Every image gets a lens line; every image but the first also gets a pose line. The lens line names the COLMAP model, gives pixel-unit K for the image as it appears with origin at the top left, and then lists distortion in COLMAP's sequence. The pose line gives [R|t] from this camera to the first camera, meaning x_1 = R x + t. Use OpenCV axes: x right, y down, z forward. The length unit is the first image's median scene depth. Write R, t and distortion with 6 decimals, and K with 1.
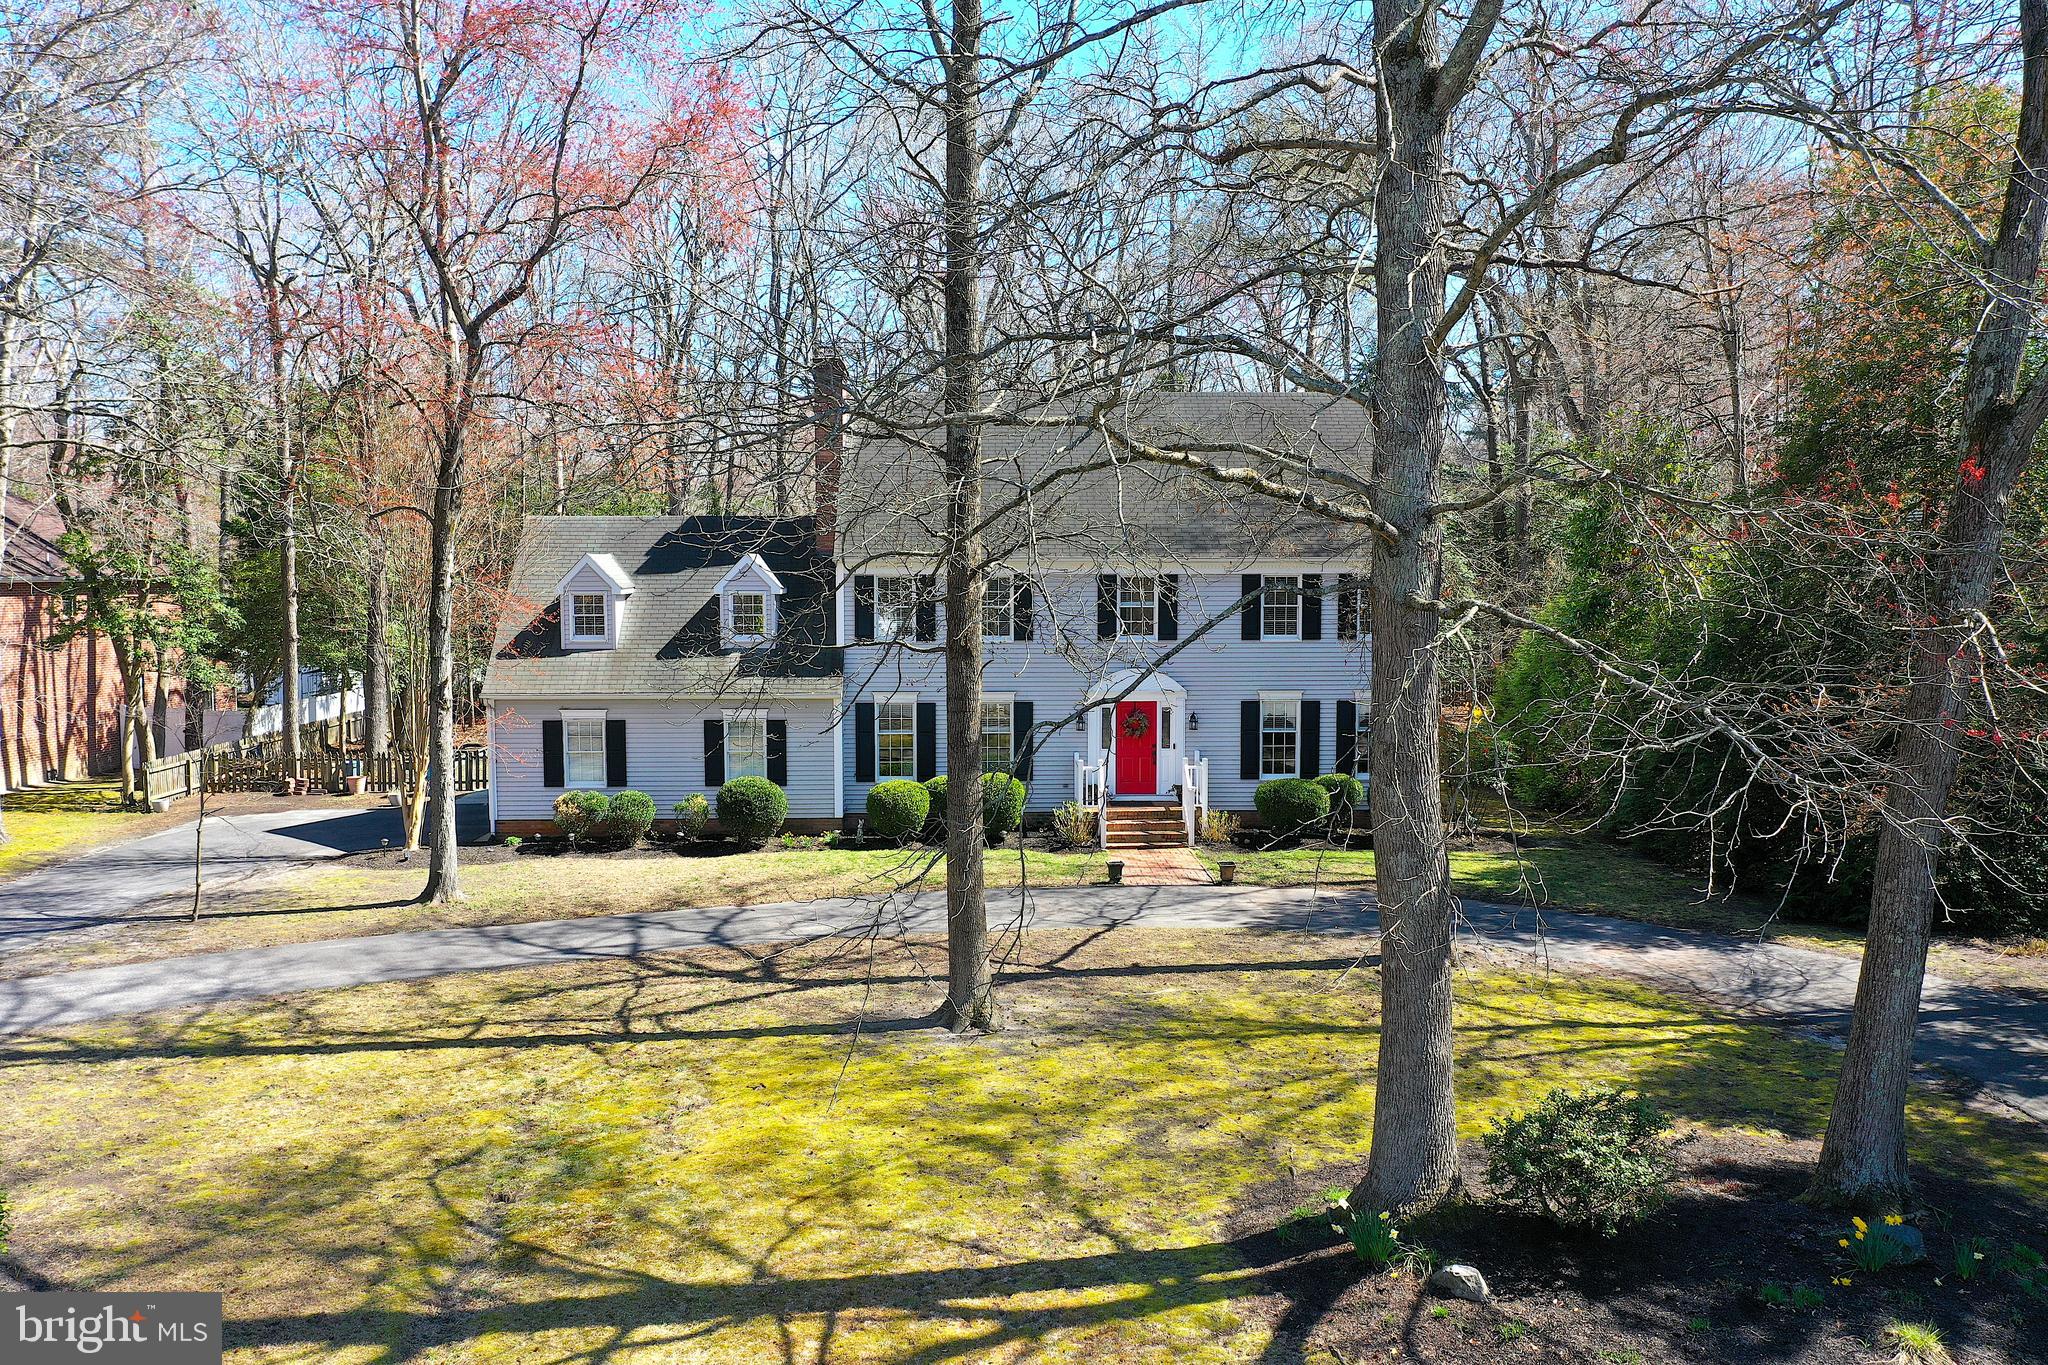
lens RADIAL K [[1644.0, 0, 1009.9], [0, 1644.0, 679.7], [0, 0, 1]] dist [0.003793, -0.013866]
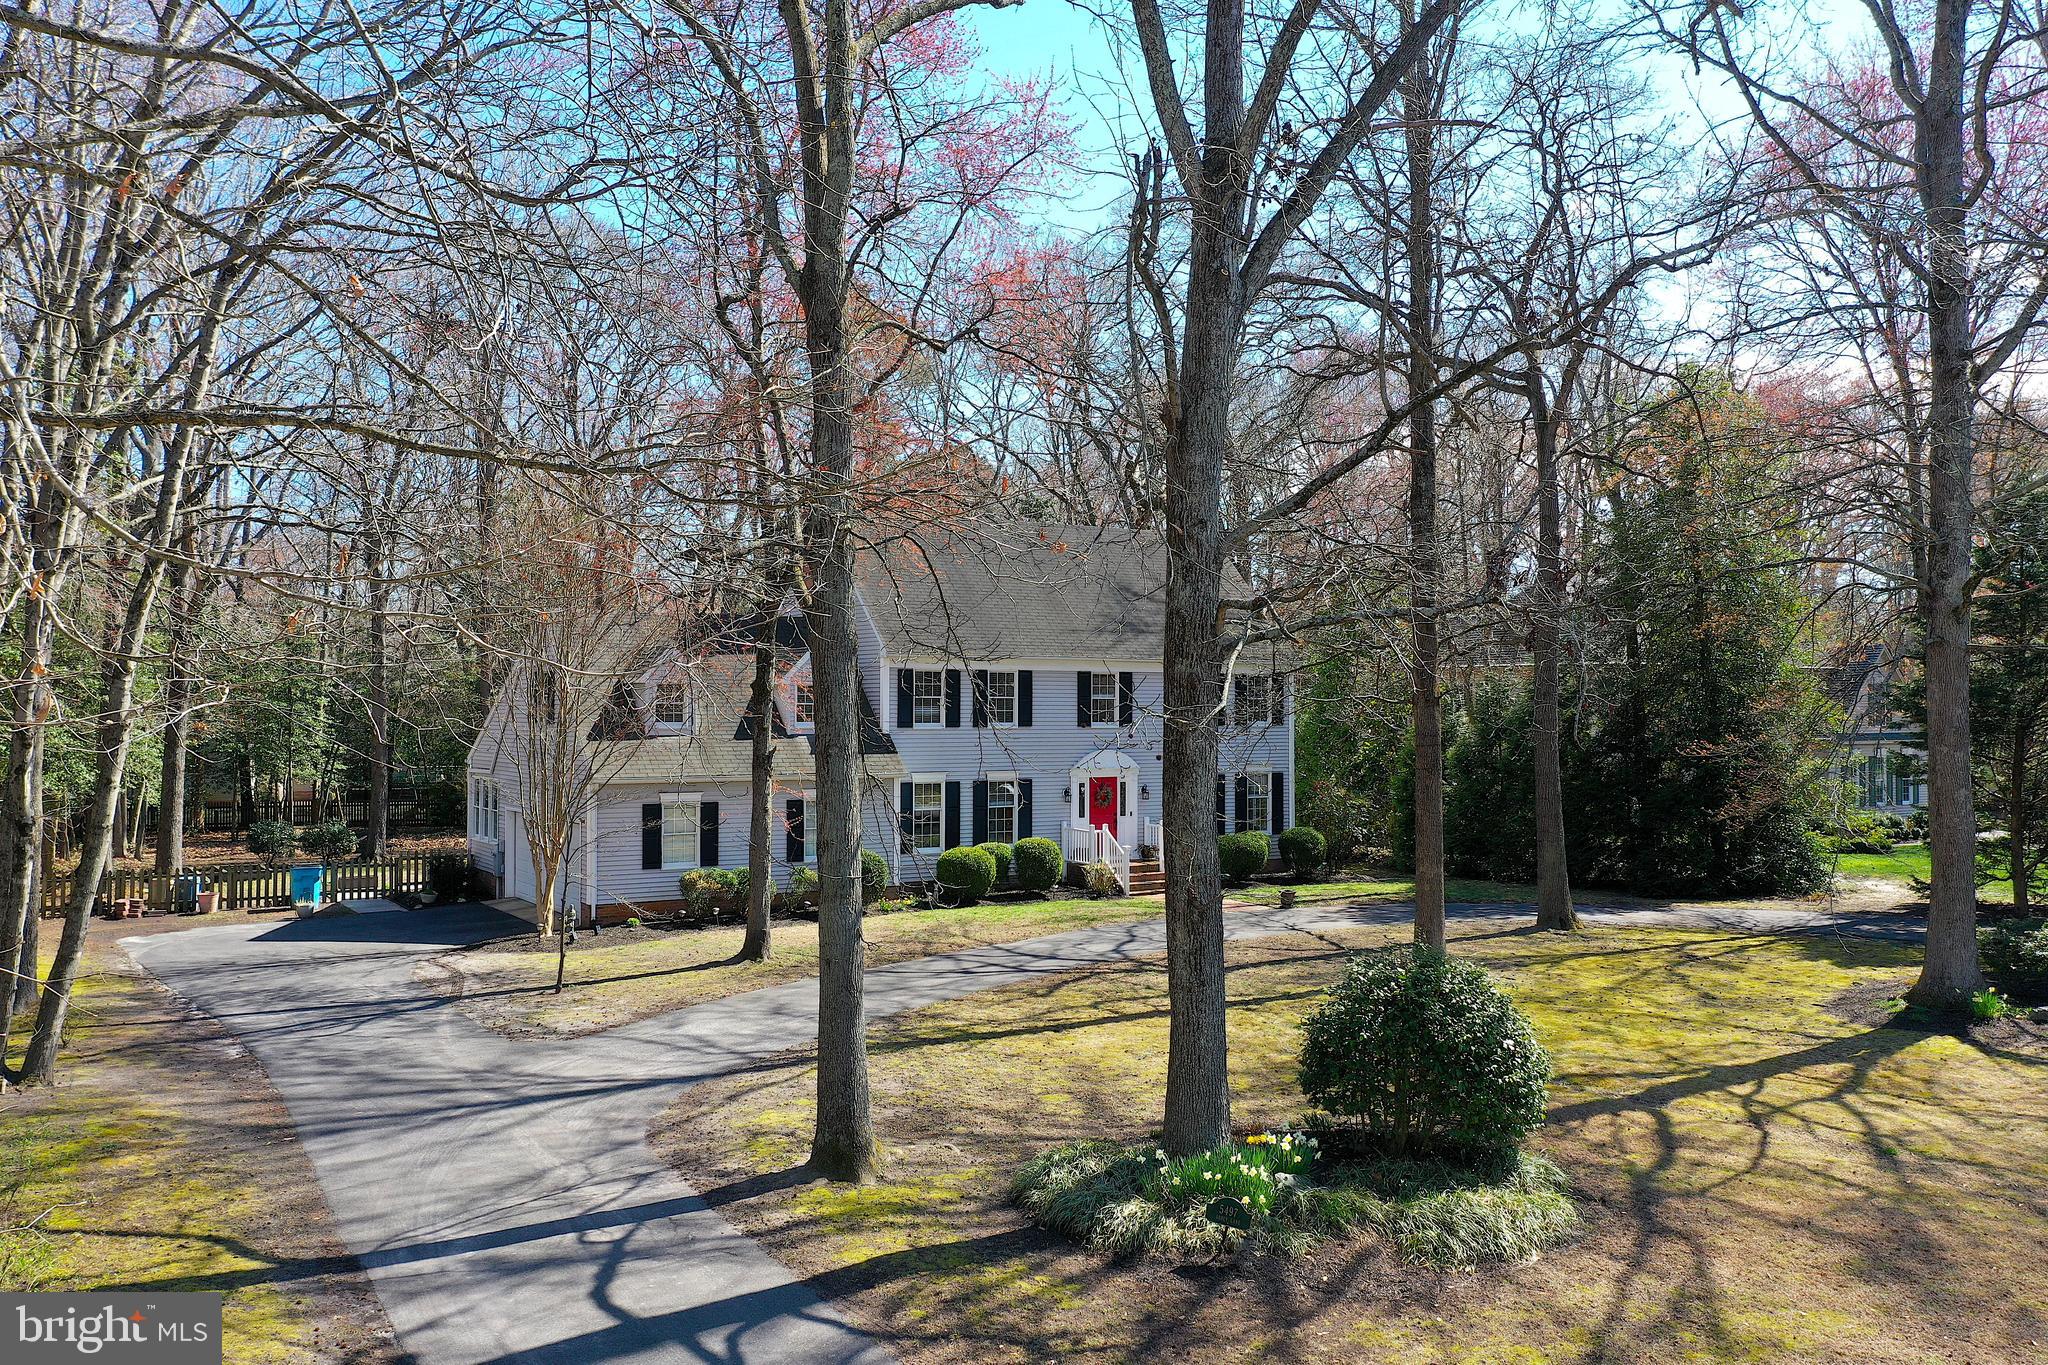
lens RADIAL K [[1644.0, 0, 1024.7], [0, 1644.0, 687.1], [0, 0, 1]] dist [0.003793, -0.013866]
pose [[0.862912, 0.009622, 0.505262, -0.617942], [0.032853, 0.996636, -0.075087, 0.038147], [-0.504285, 0.081393, 0.859693, -0.011749]]
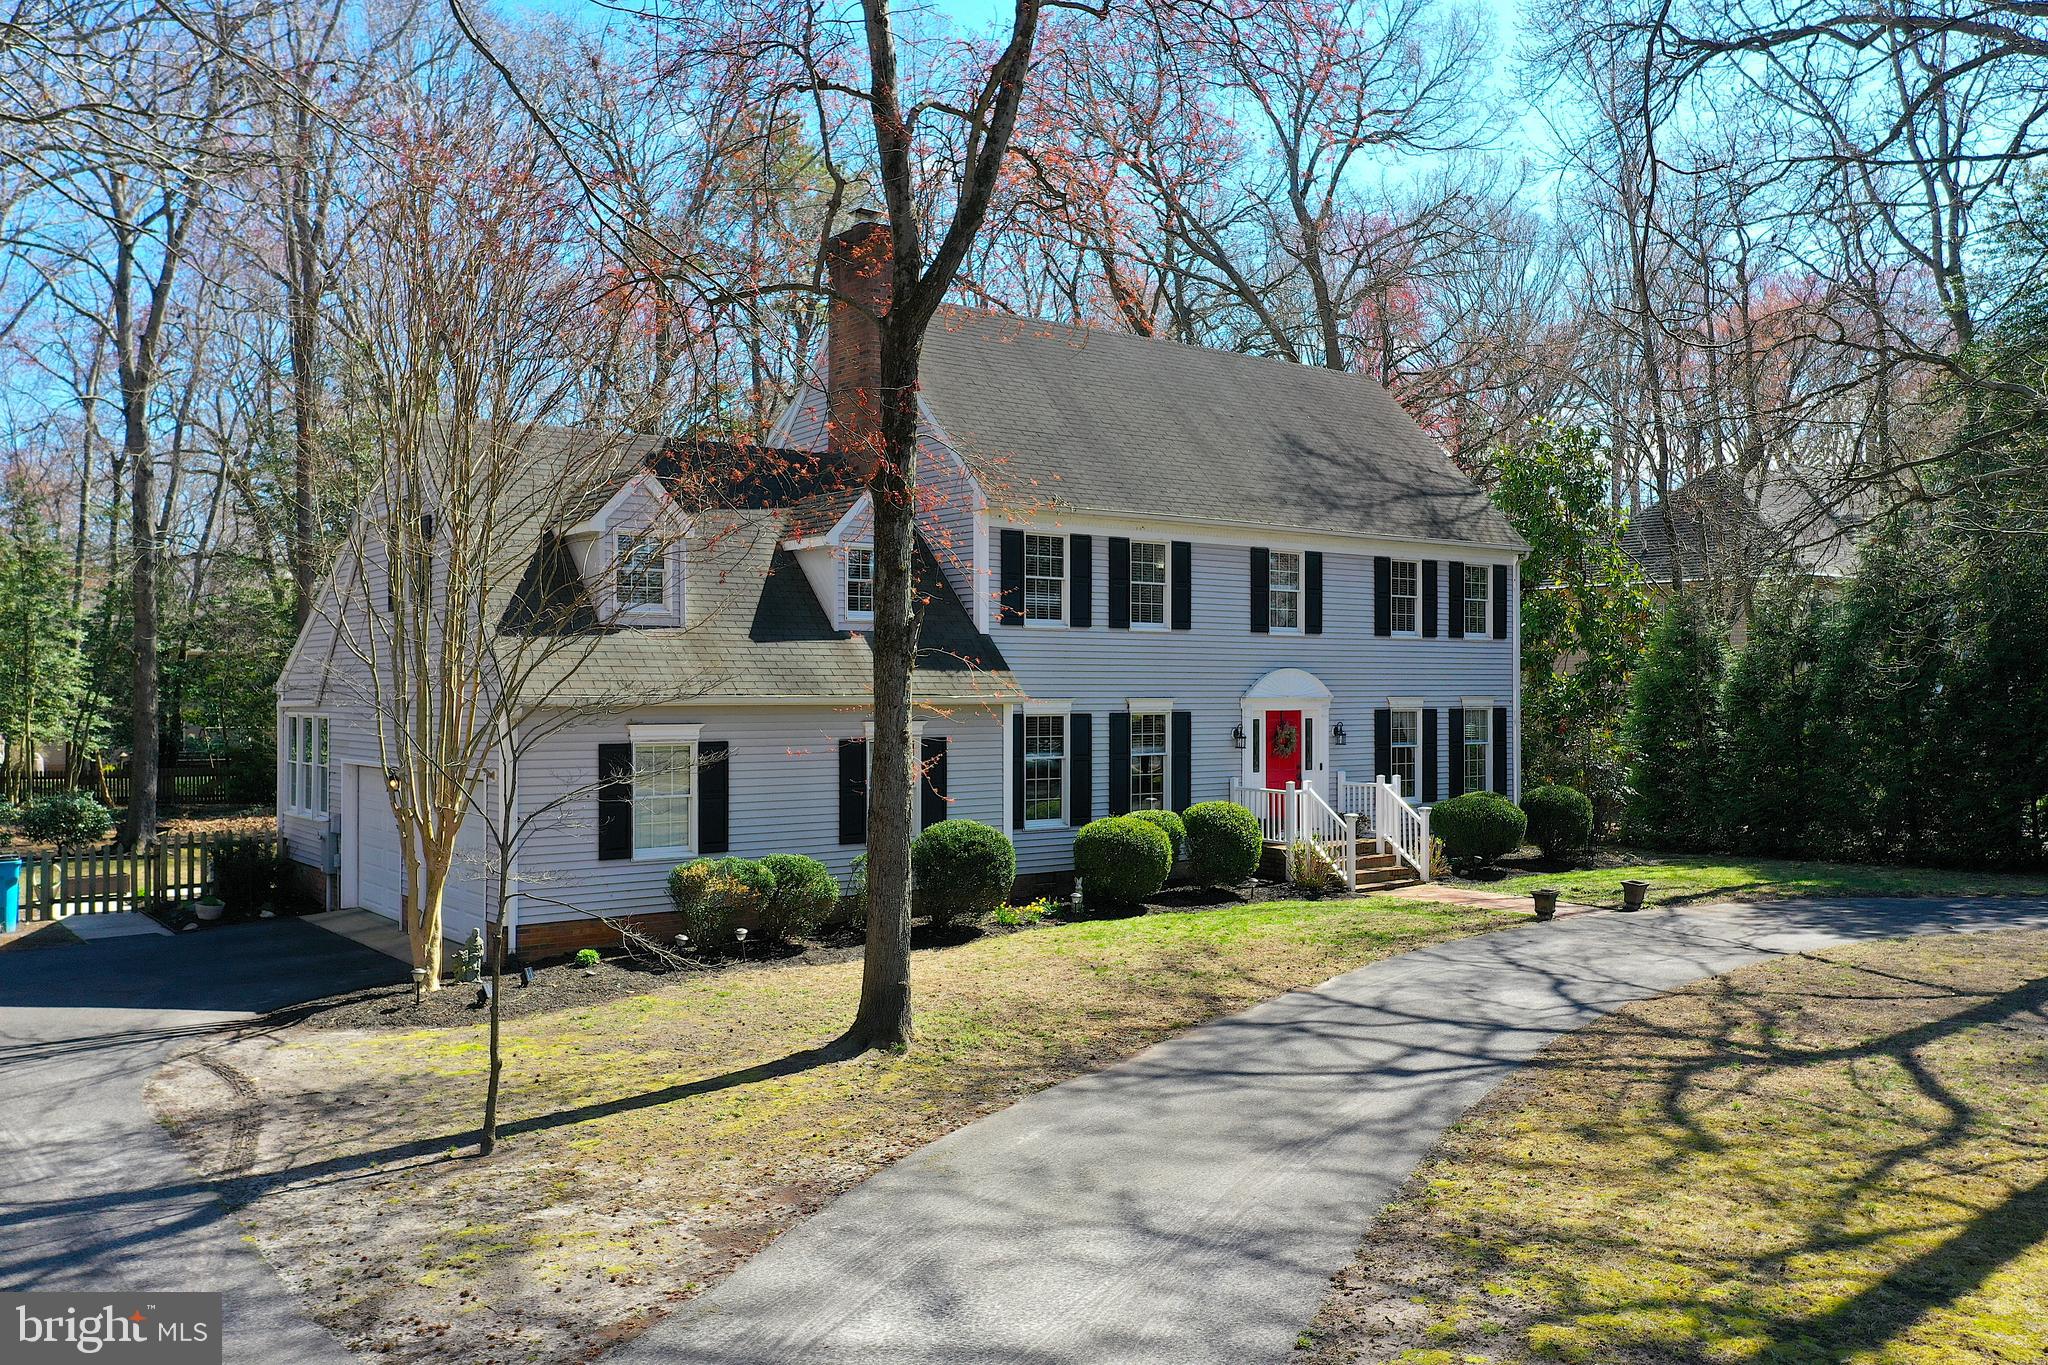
lens RADIAL K [[1644.0, 0, 1024.6], [0, 1644.0, 682.4], [0, 0, 1]] dist [0.003793, -0.013866]
pose [[0.810075, 0.004219, 0.586311, -0.517529], [0.040411, 0.997194, -0.063009, 0.047145], [-0.584932, 0.074735, 0.807632, 0.460925]]
